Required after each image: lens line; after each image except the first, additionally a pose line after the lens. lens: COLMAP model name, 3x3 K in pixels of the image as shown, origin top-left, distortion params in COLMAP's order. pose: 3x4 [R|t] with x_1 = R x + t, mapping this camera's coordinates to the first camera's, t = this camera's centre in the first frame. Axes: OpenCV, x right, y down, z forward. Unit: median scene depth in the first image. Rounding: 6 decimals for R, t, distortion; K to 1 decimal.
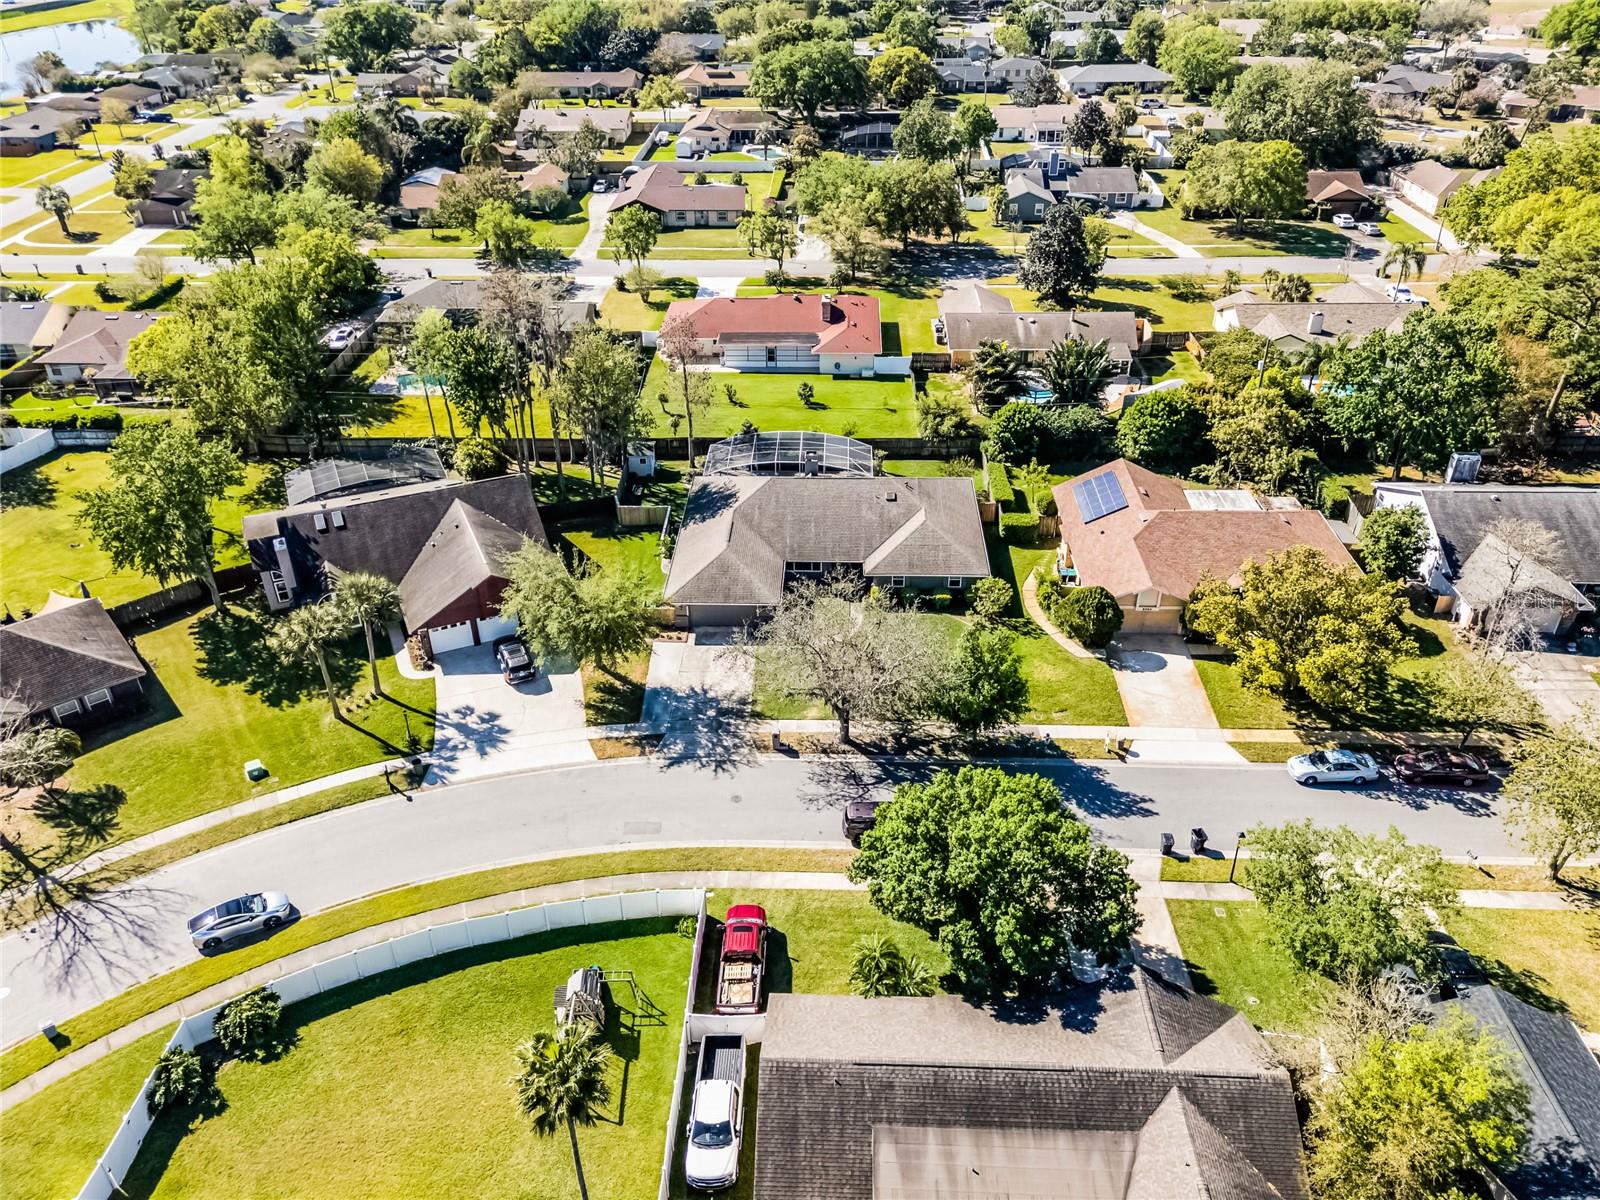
lens RADIAL K [[1158.7, 0, 802.5], [0, 1158.7, 619.4], [0, 0, 1]] dist [0.067721, -0.060317]
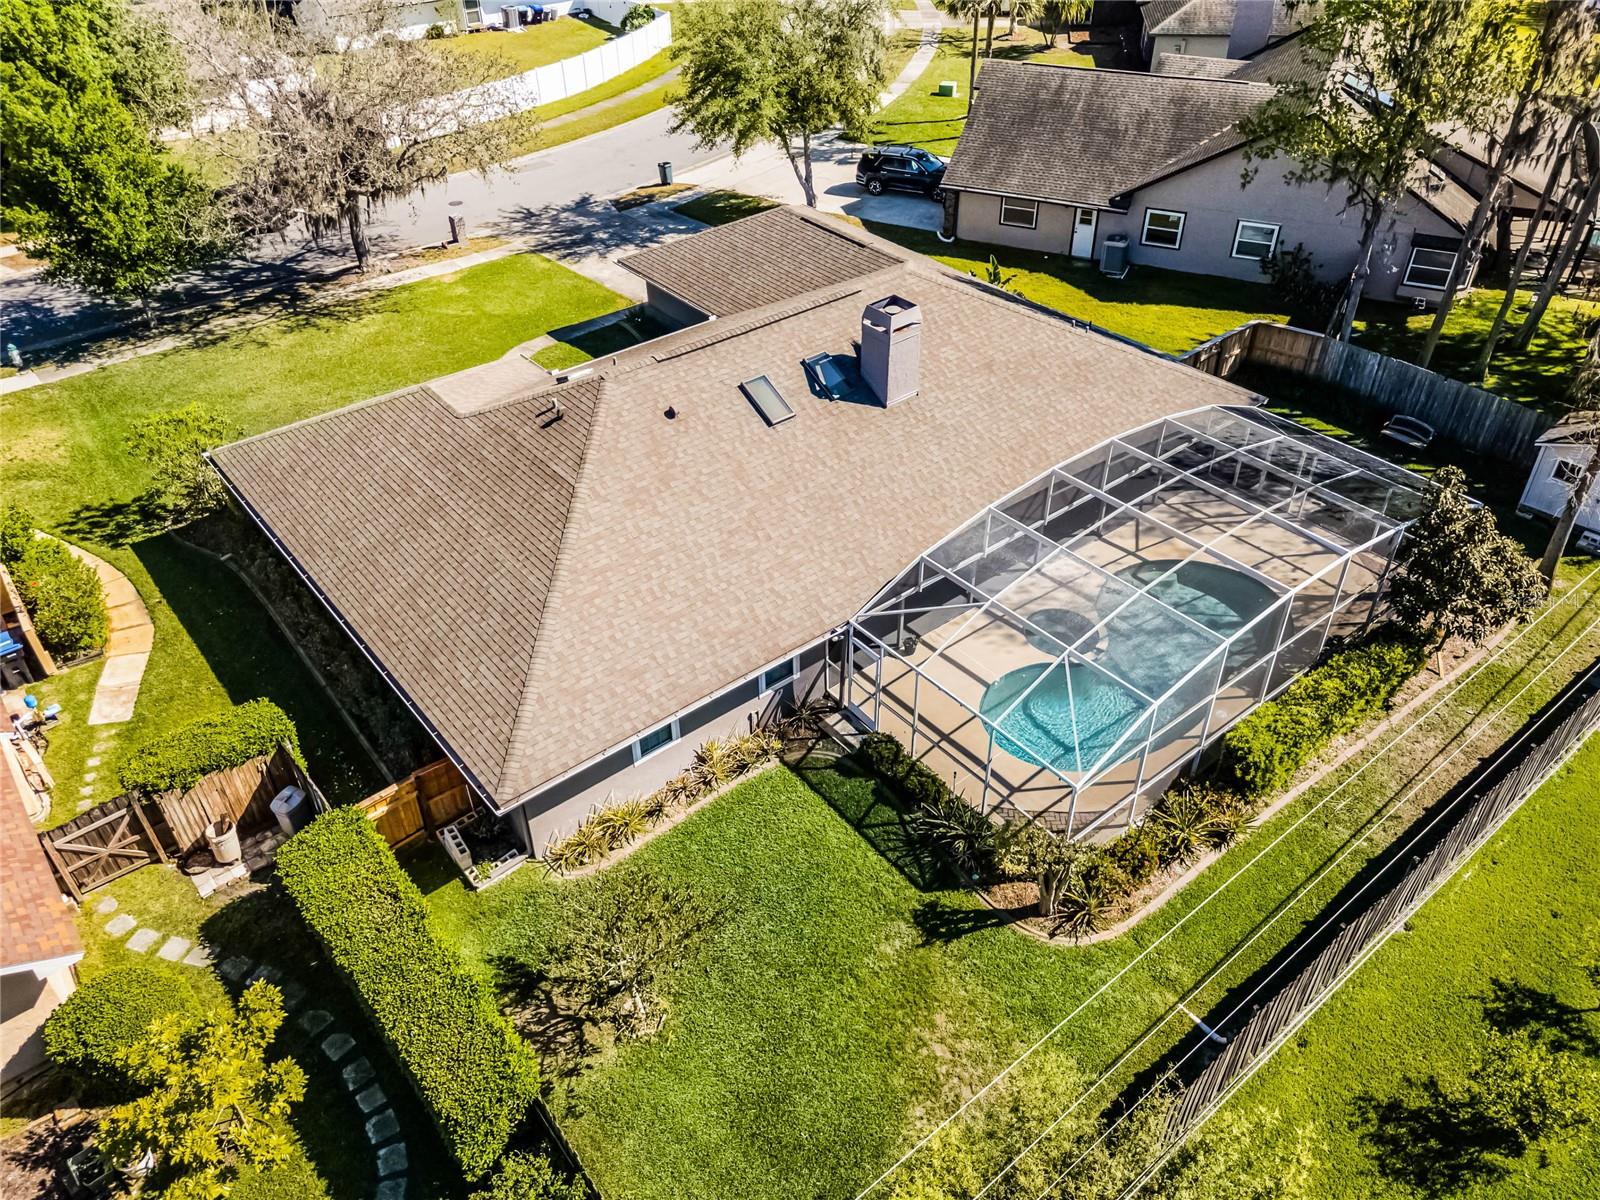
lens RADIAL K [[1158.7, 0, 802.5], [0, 1158.7, 619.4], [0, 0, 1]] dist [0.067721, -0.060317]
pose [[-0.757567, 0.438342, -0.483682, 0.177691], [-0.322952, 0.392250, 0.861303, -0.313919], [0.567269, 0.808701, -0.155592, 0.968414]]
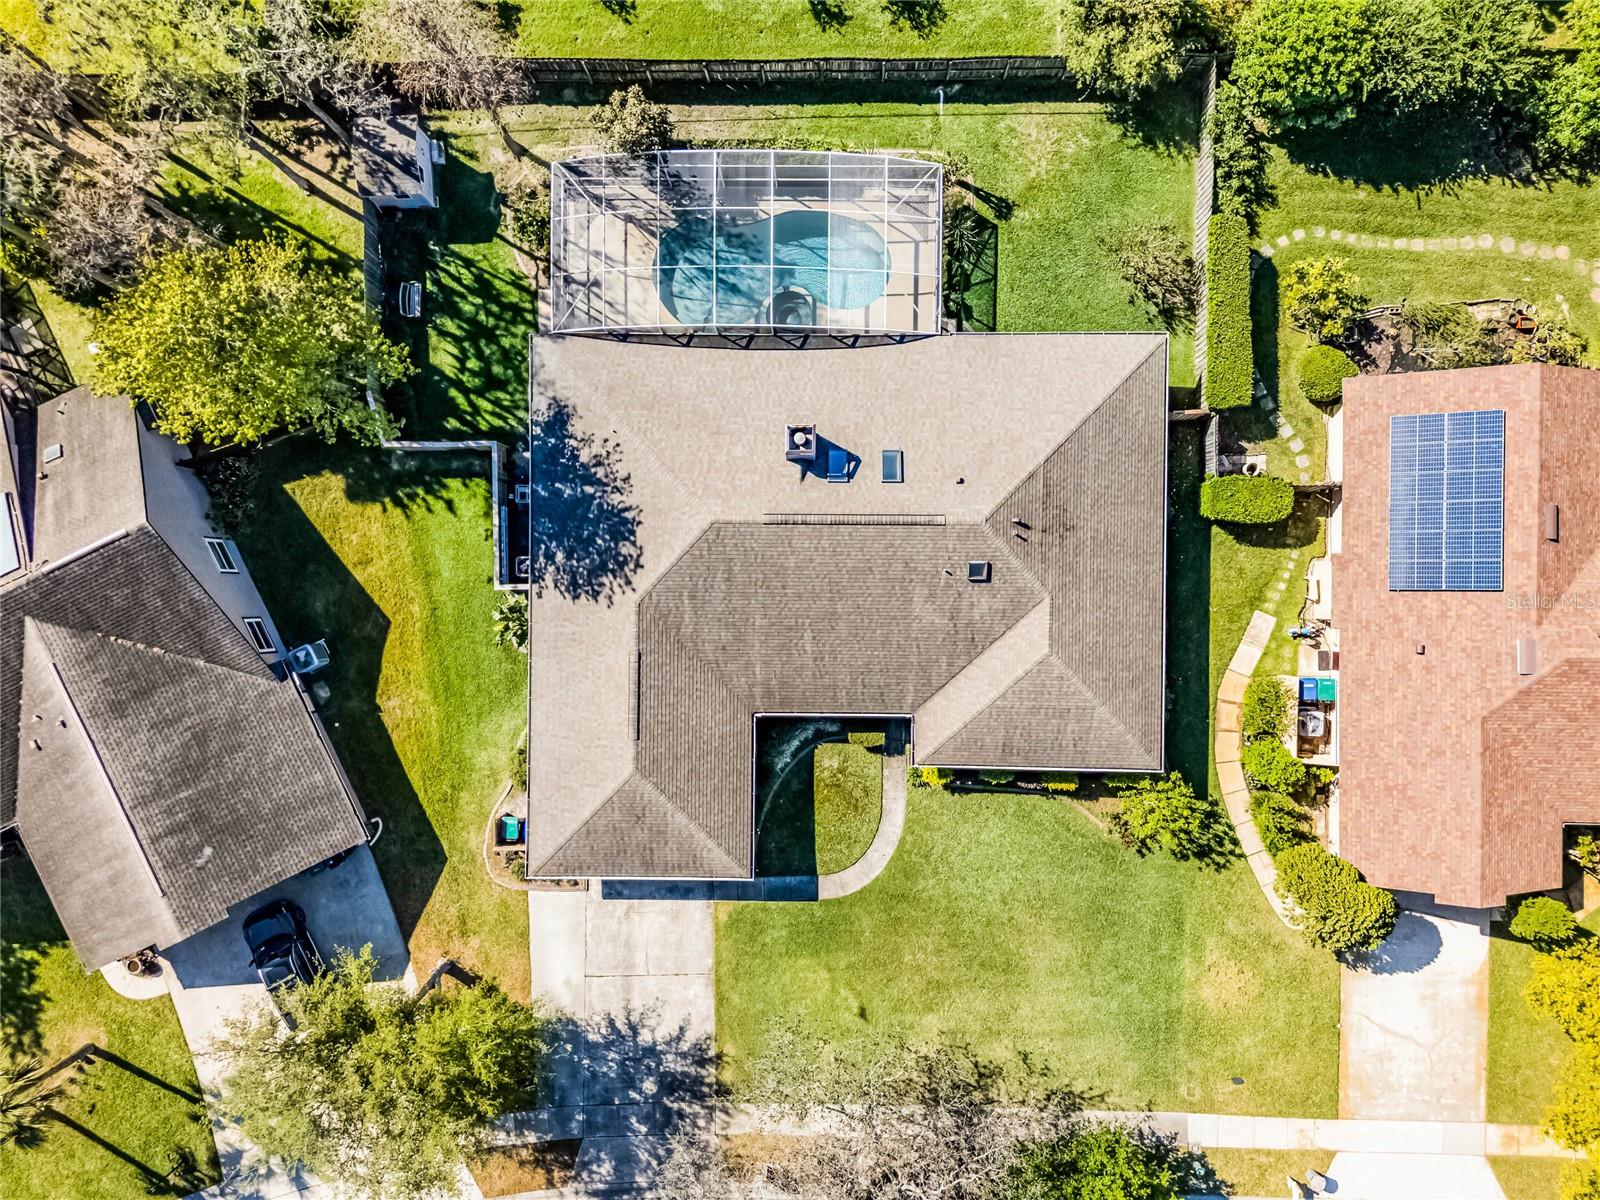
lens RADIAL K [[1257.5, 0, 800.0], [0, 1257.5, 600.0], [0, 0, 1]] dist [0.068406, -0.092499]
pose [[0.999595, -0.026244, -0.011015, 0.009946], [0.023483, 0.541817, 0.840168, -0.442863], [-0.016081, -0.840086, 0.542214, 0.616689]]
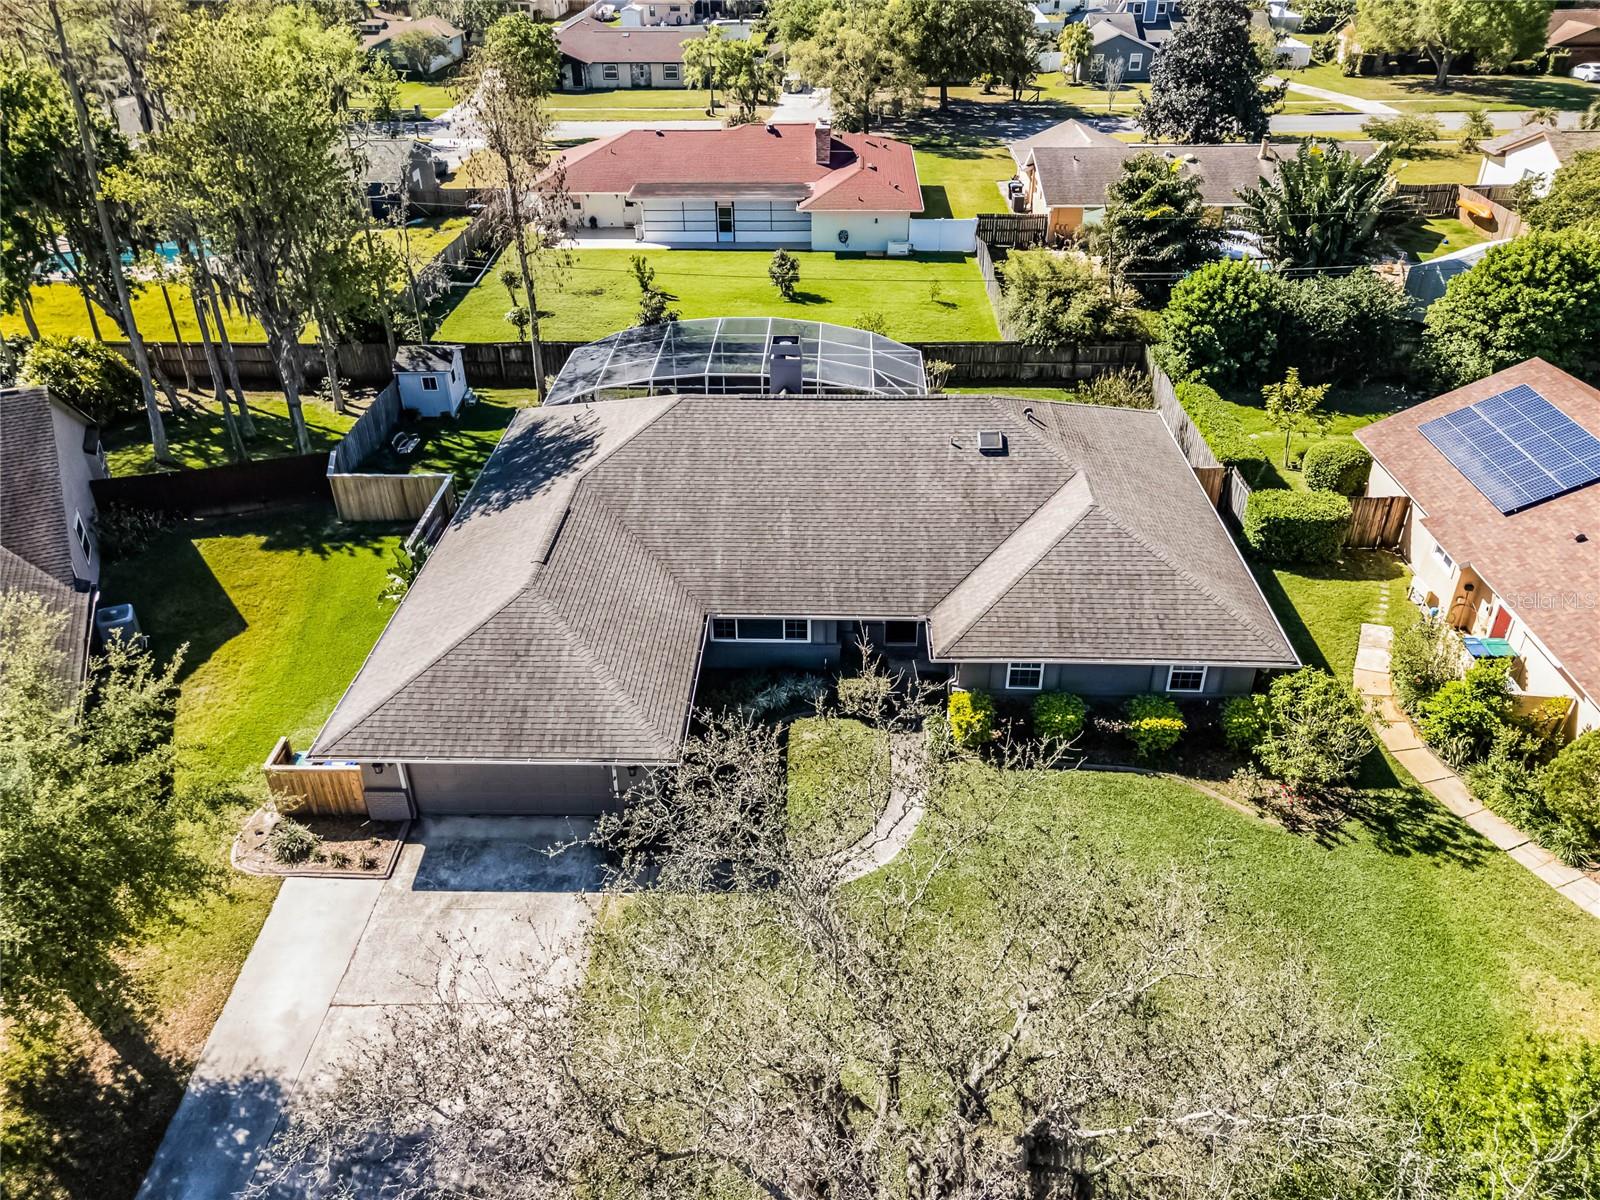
lens RADIAL K [[1177.0, 0, 795.3], [0, 1177.0, 597.2], [0, 0, 1]] dist [0.066920, -0.052151]
pose [[0.999989, -0.000337, -0.004767, 0.011603], [0.000238, 0.999785, -0.020758, -0.040361], [0.004773, 0.020756, 0.999773, 0.521008]]
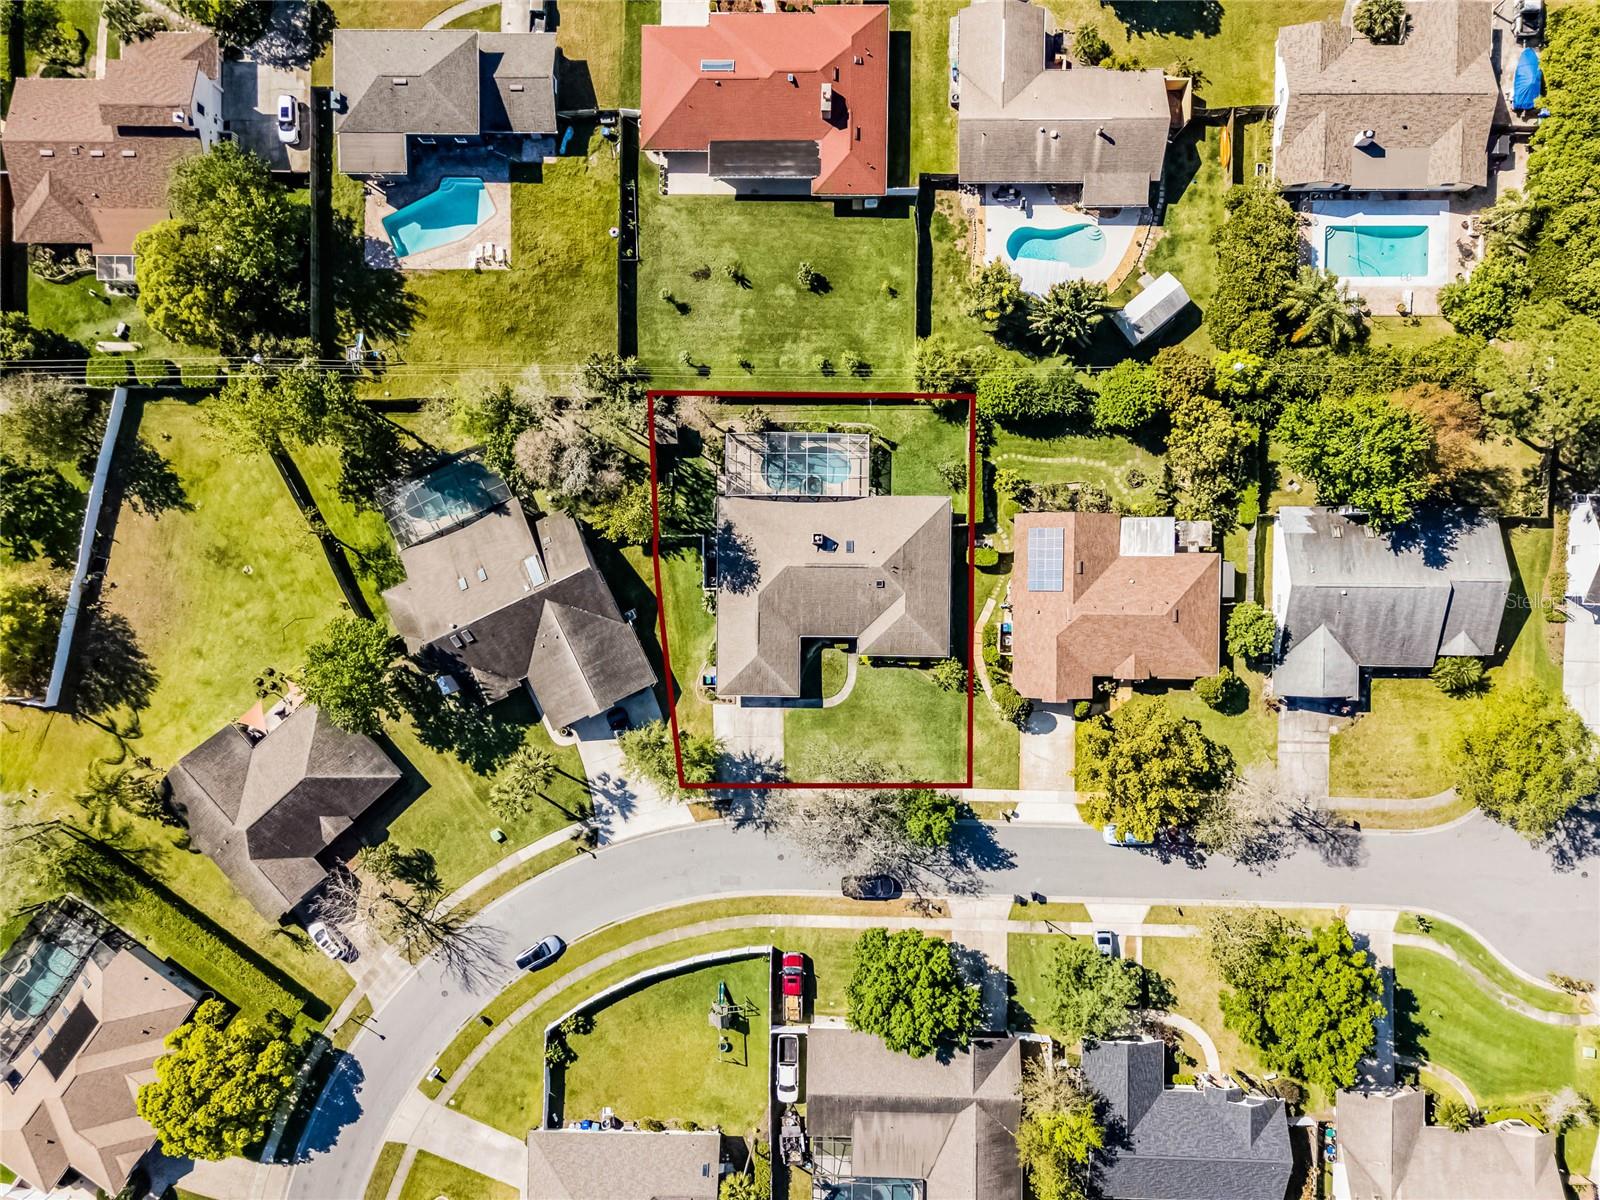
lens RADIAL K [[1177.0, 0, 795.3], [0, 1177.0, 597.2], [0, 0, 1]] dist [0.066920, -0.052151]
pose [[0.999533, -0.024306, -0.018532, 0.005417], [0.028707, 0.538336, 0.842241, -1.023348], [-0.010495, -0.842380, 0.538782, 0.244407]]
